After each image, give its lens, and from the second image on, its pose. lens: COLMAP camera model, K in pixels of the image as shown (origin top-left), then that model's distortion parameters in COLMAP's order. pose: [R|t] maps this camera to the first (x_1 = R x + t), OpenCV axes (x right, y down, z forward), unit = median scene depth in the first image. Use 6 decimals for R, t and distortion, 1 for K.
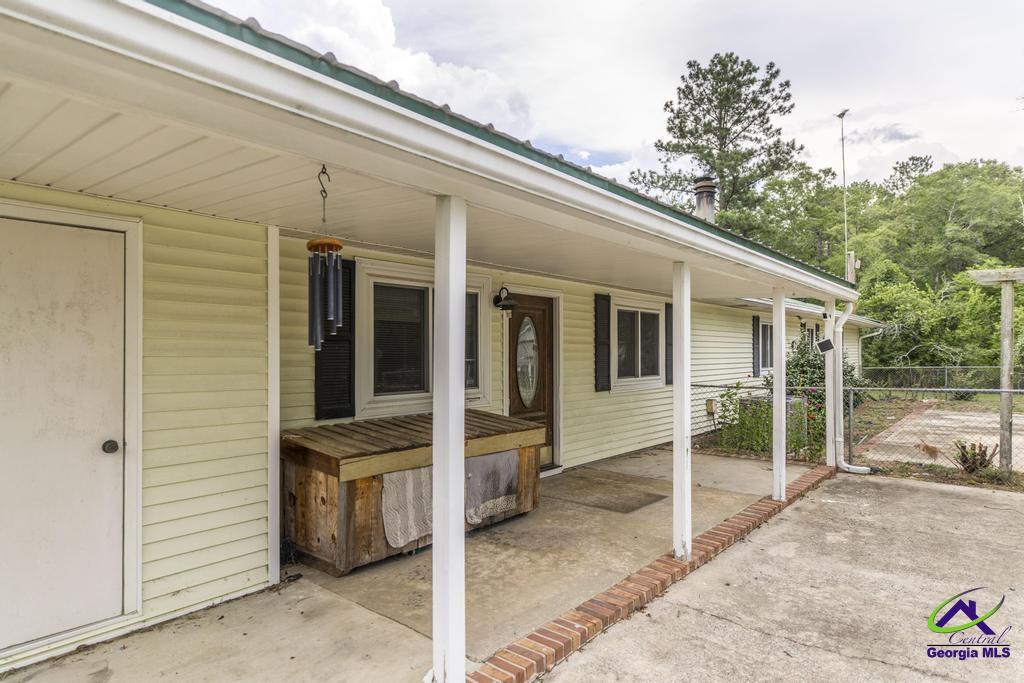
lens RADIAL K [[583.3, 0, 508.4], [0, 583.3, 345.2], [0, 0, 1]] dist [0.003921, 0.000045]
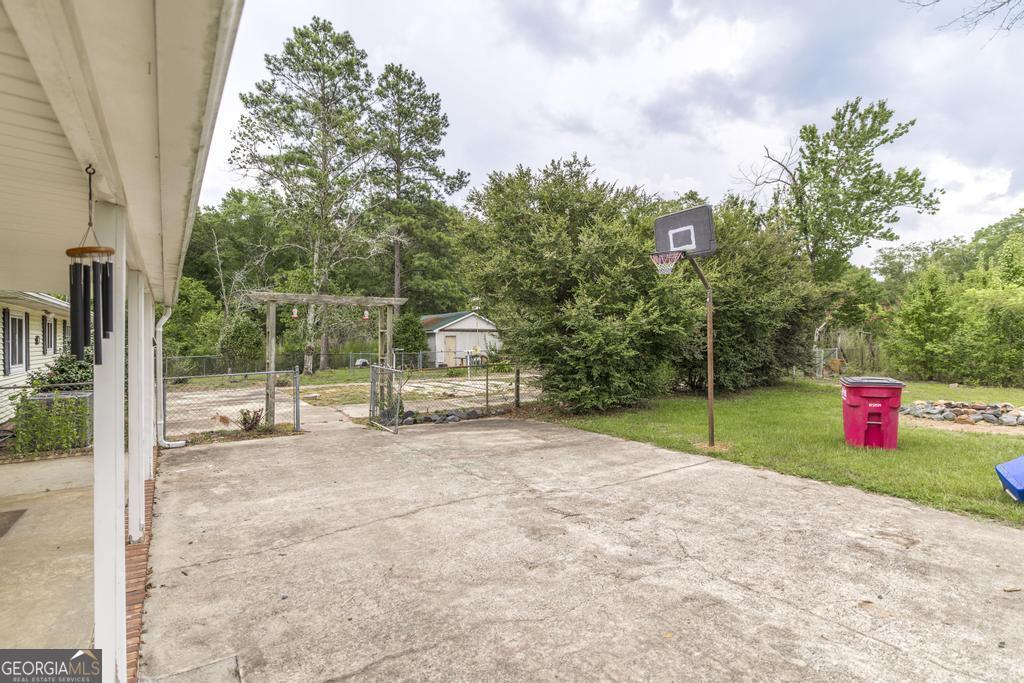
lens RADIAL K [[510.8, 0, 521.1], [0, 510.8, 344.4], [0, 0, 1]] dist [0.002007, 0.000312]
pose [[0.238954, -0.006362, 0.971010, -0.287093], [-0.007636, 0.999935, 0.008431, -0.012103], [-0.971001, -0.009429, 0.238890, 0.043300]]
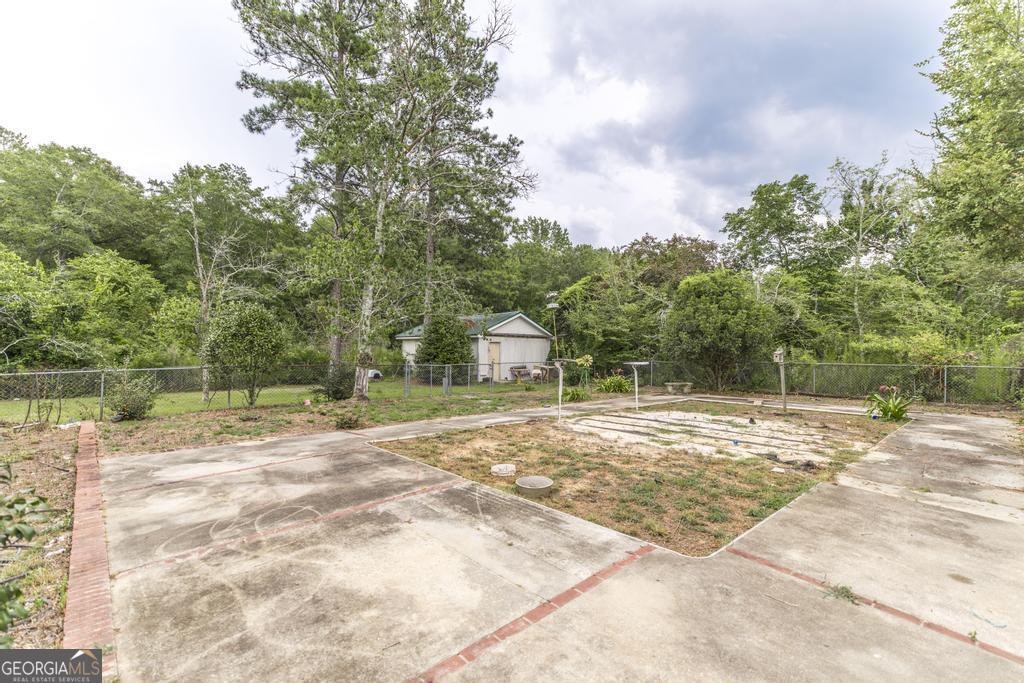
lens RADIAL K [[452.4, 0, 501.0], [0, 452.4, 333.8], [0, 0, 1]] dist [0.000874, 0.000588]
pose [[0.102710, 0.039609, 0.993922, 0.648083], [-0.021763, 0.999057, -0.037565, 0.010859], [-0.994473, -0.017773, 0.103475, 1.160596]]
